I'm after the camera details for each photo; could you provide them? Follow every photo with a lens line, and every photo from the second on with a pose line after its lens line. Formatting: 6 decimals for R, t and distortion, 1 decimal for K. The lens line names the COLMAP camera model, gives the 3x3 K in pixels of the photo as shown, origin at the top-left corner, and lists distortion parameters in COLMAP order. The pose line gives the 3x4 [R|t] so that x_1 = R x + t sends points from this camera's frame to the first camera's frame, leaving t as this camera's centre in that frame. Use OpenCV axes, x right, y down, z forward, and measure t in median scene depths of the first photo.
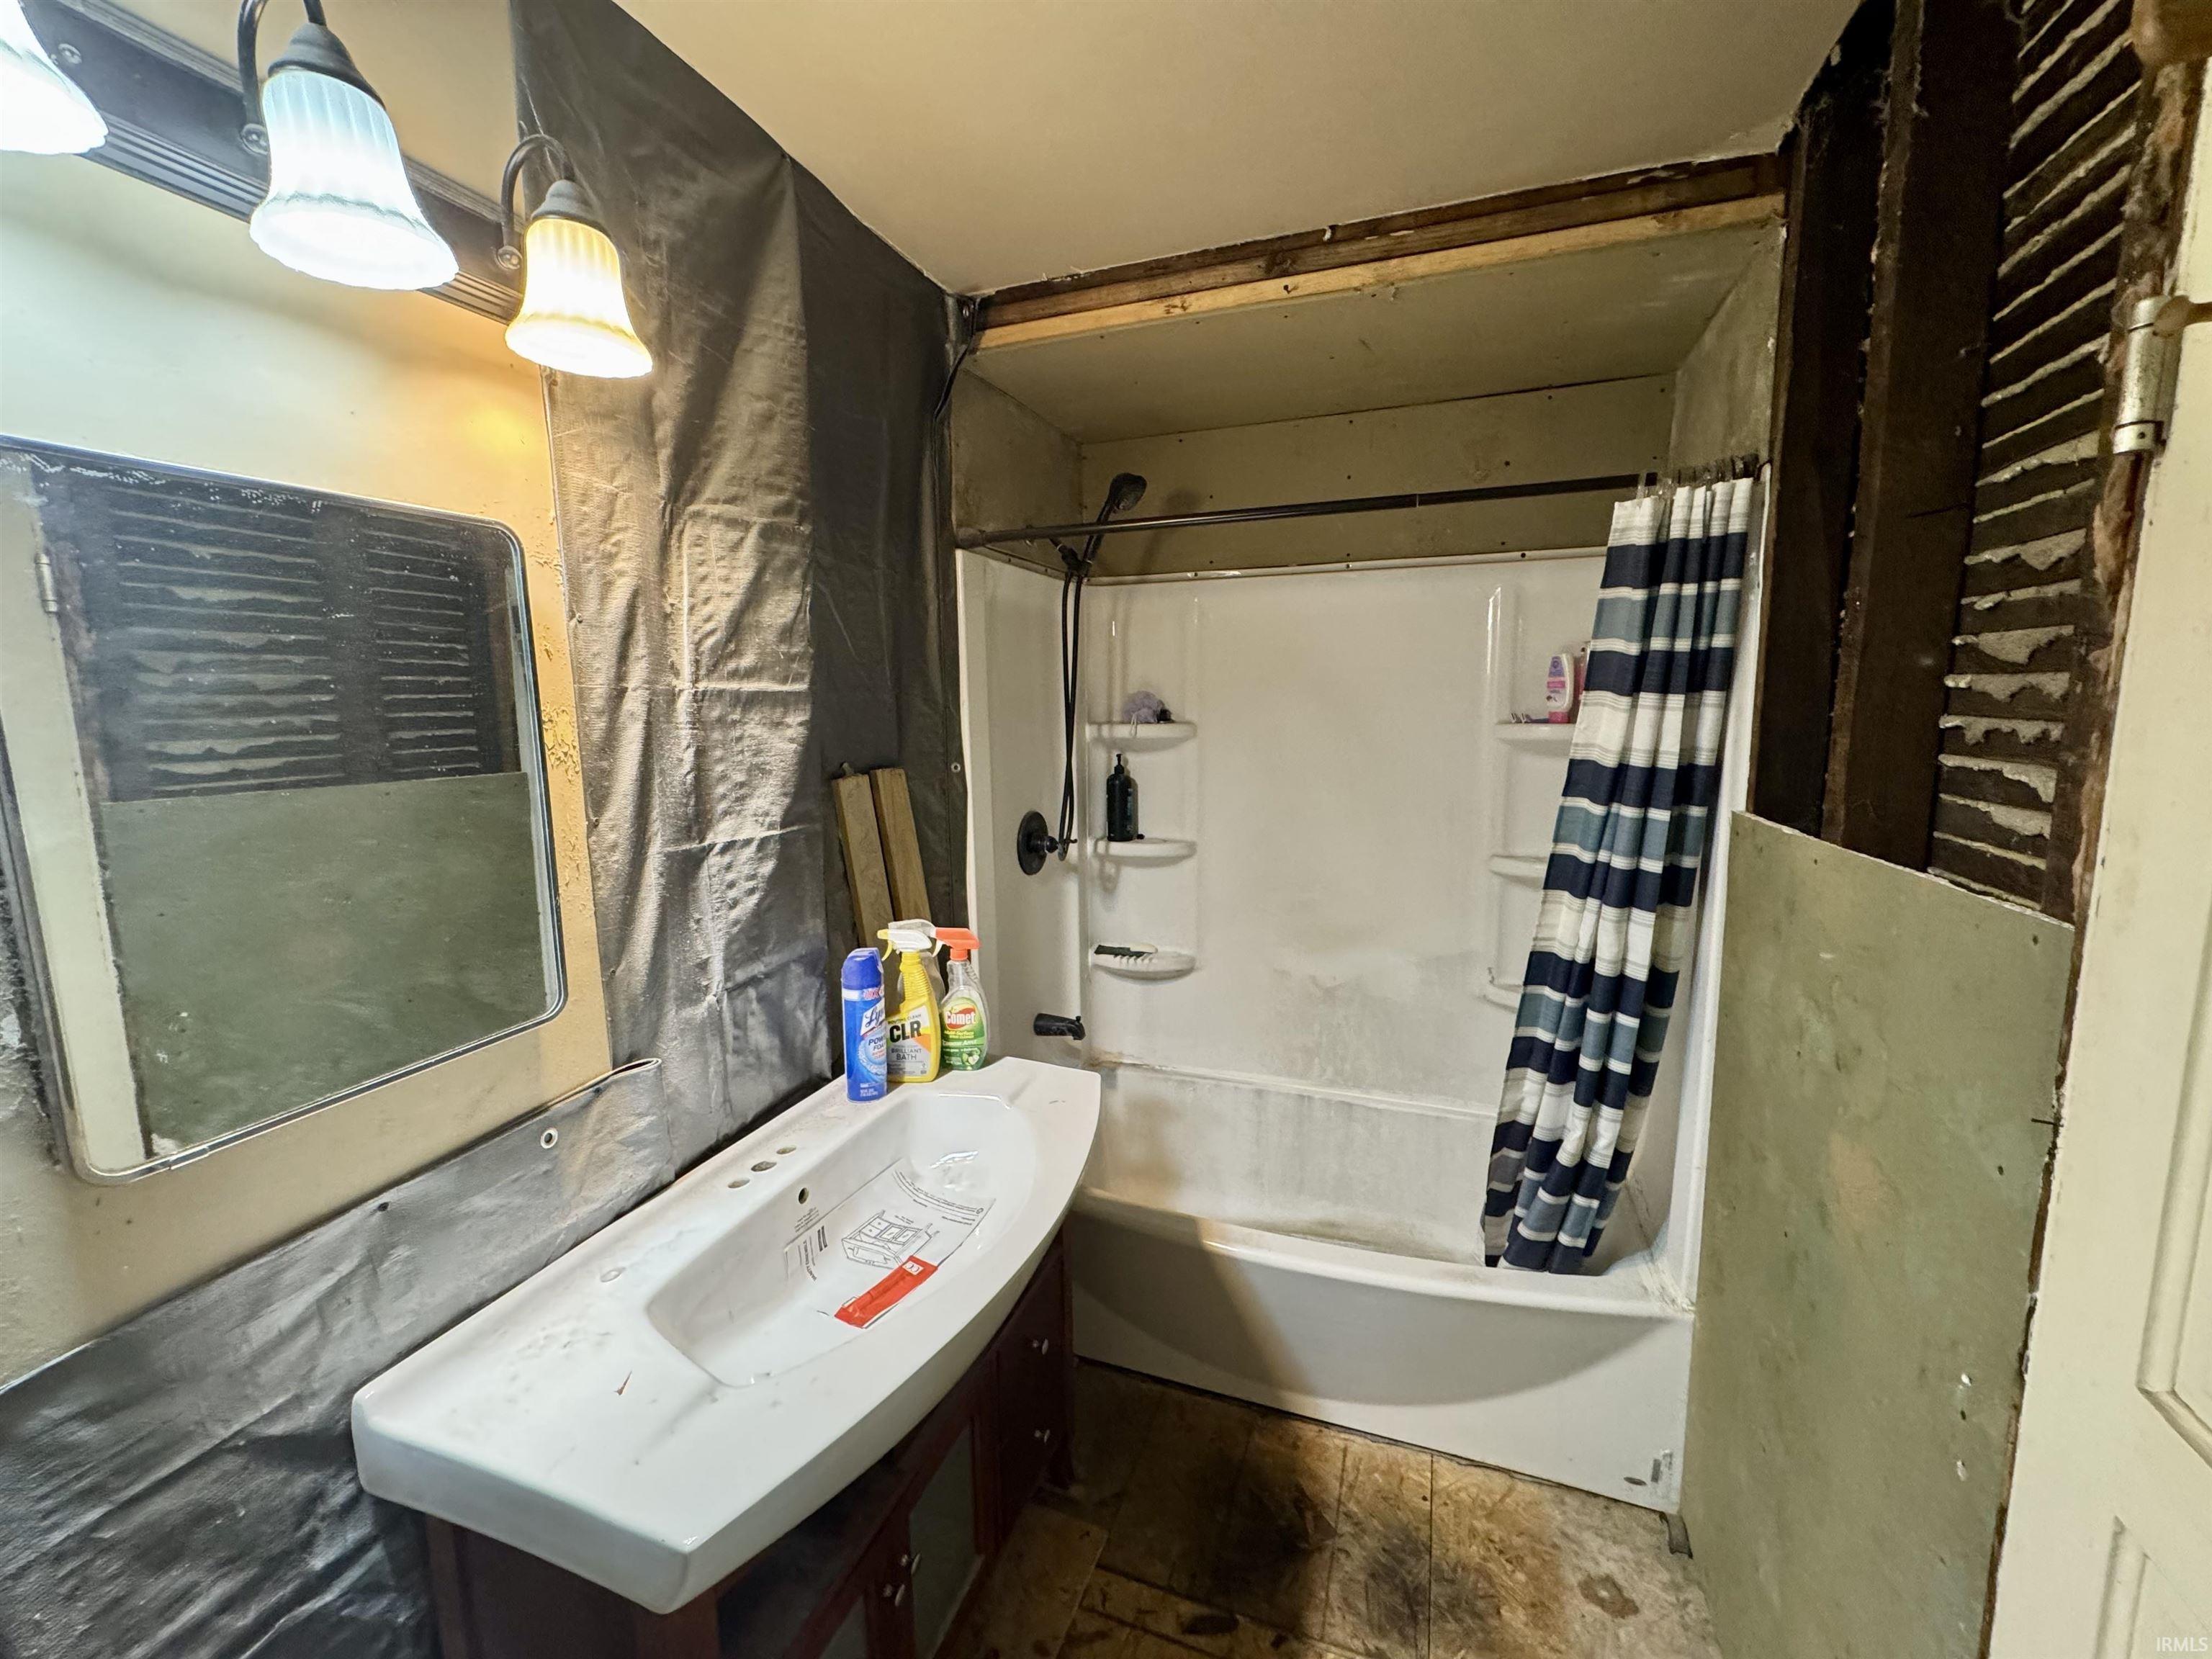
lens RADIAL K [[879.9, 0, 1105.5], [0, 879.9, 821.5], [0, 0, 1]] dist [-0.001294, 0.000646]
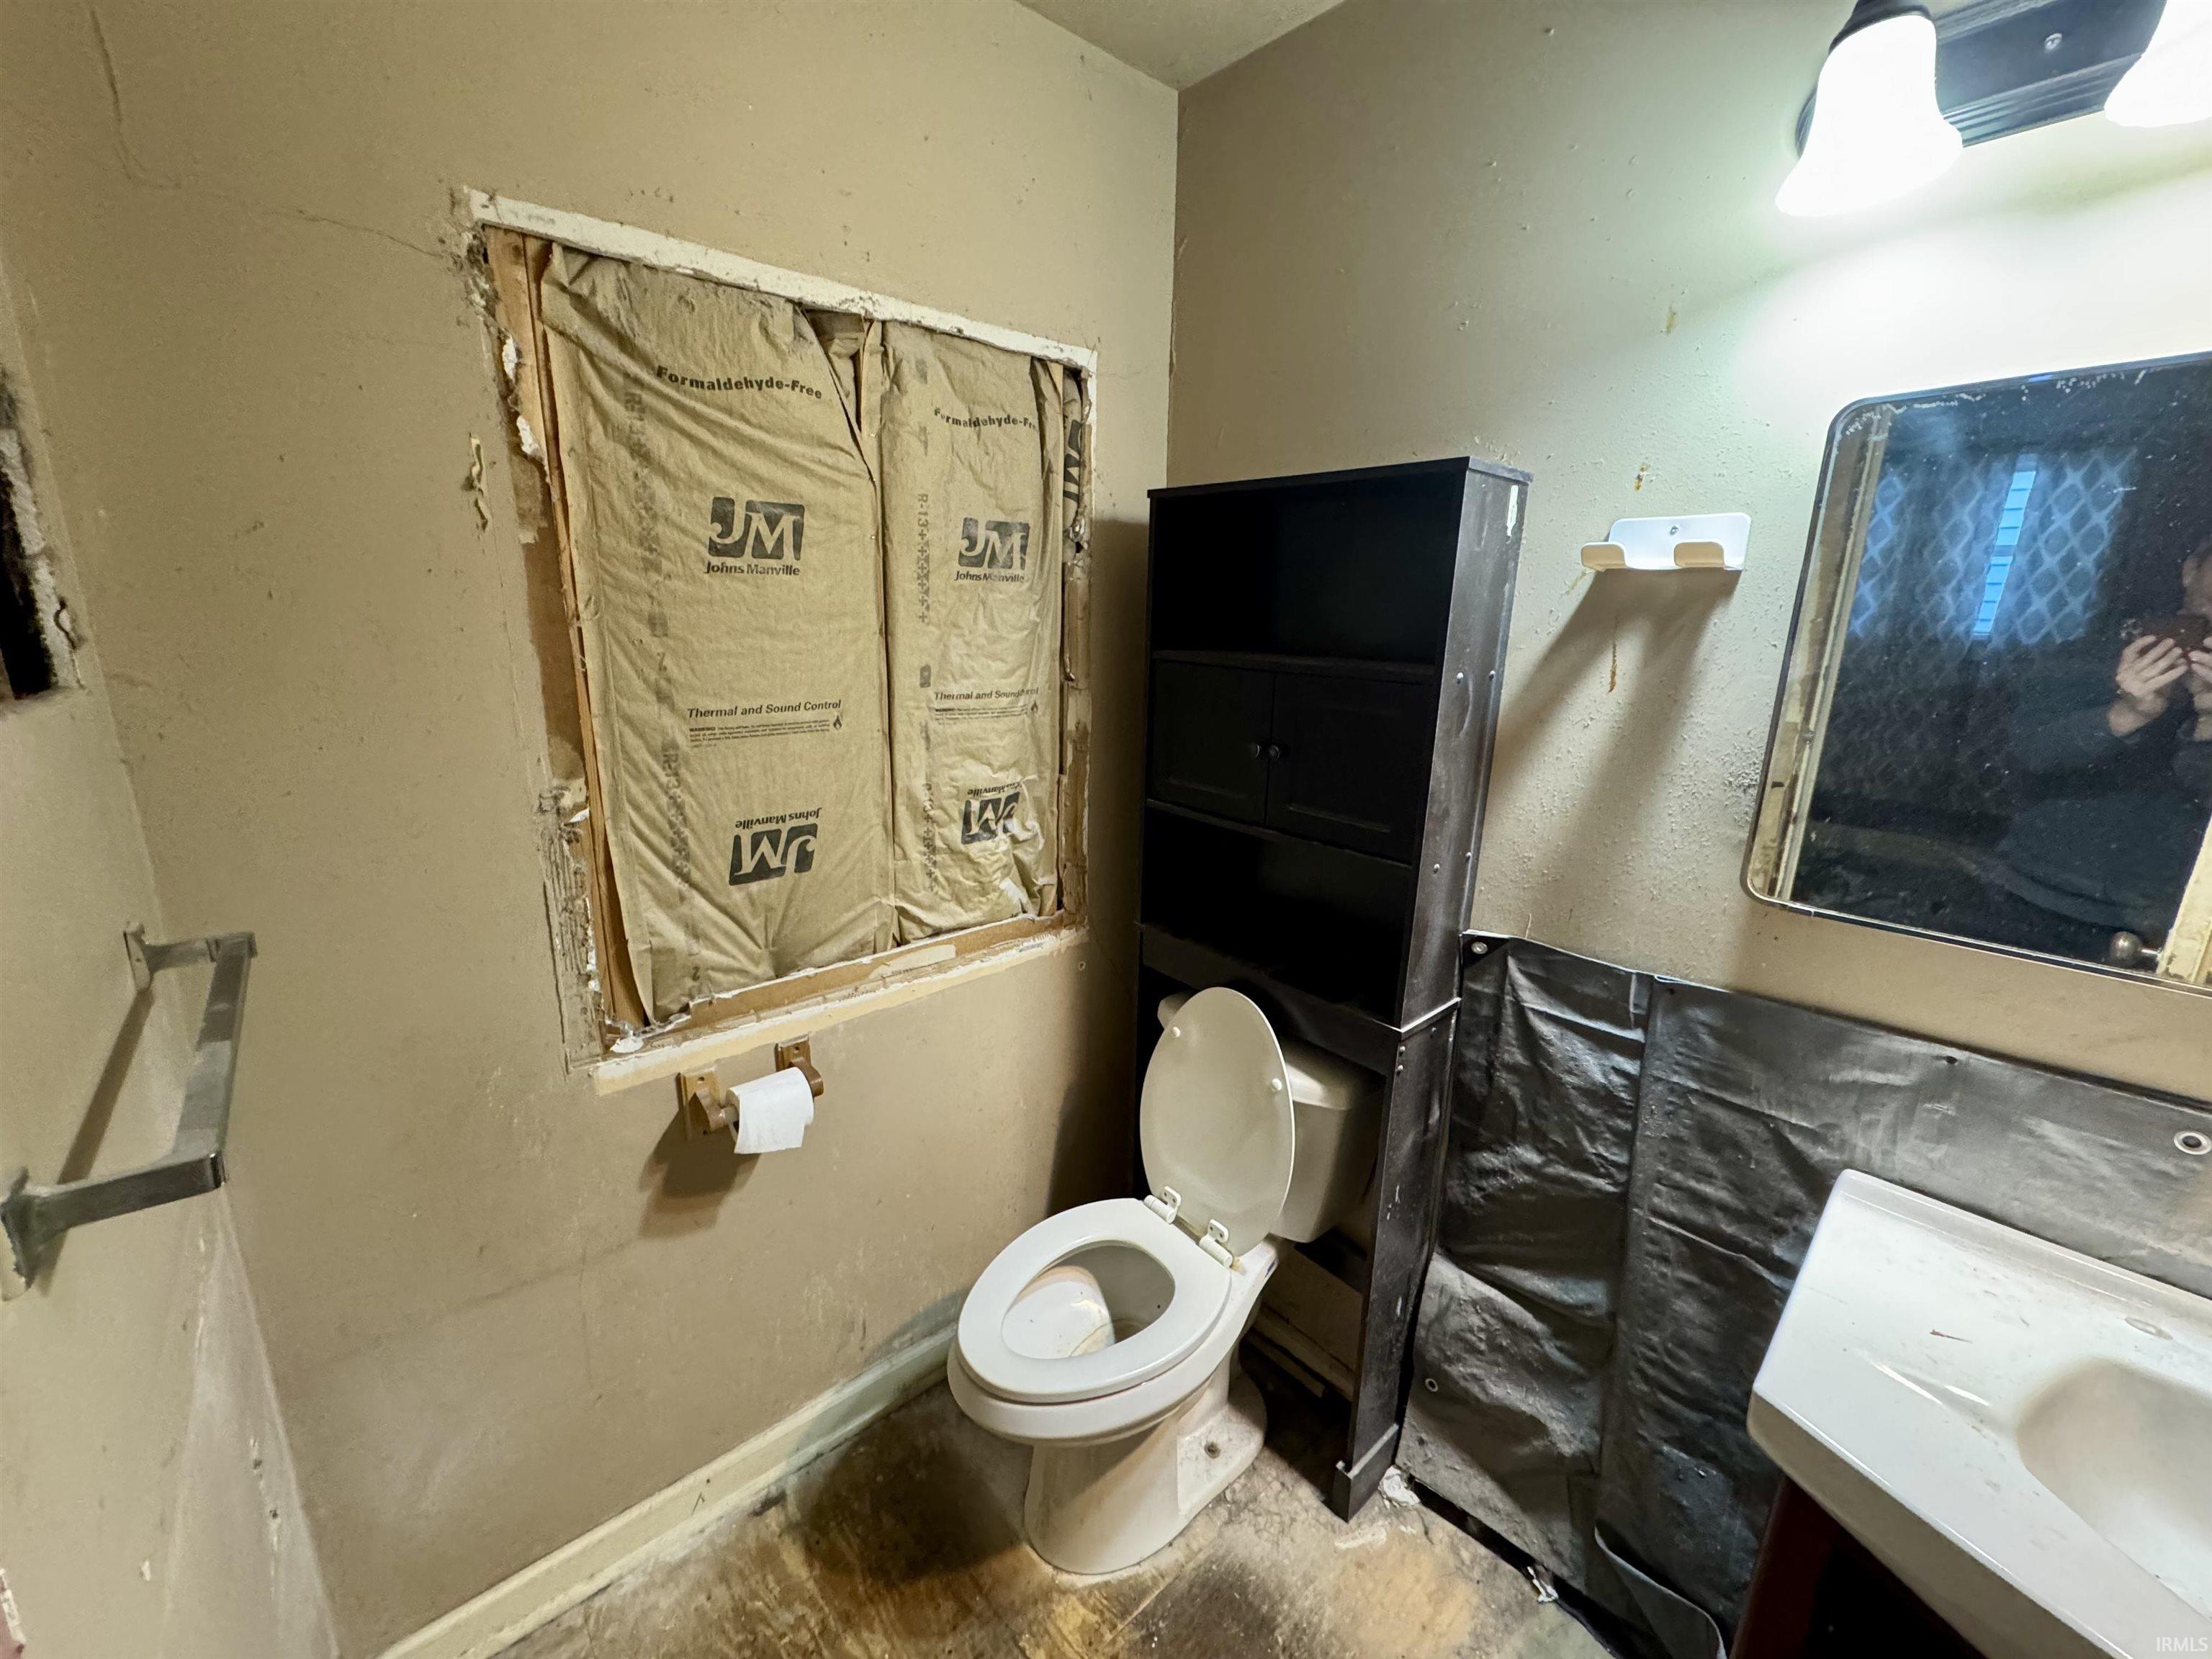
lens RADIAL K [[879.9, 0, 1105.7], [0, 879.9, 827.9], [0, 0, 1]] dist [-0.001294, 0.000646]
pose [[-0.484482, 0.208931, -0.849485, 0.594952], [-0.136301, 0.941173, 0.309217, -0.026358], [0.864118, 0.265596, -0.427504, 0.533771]]
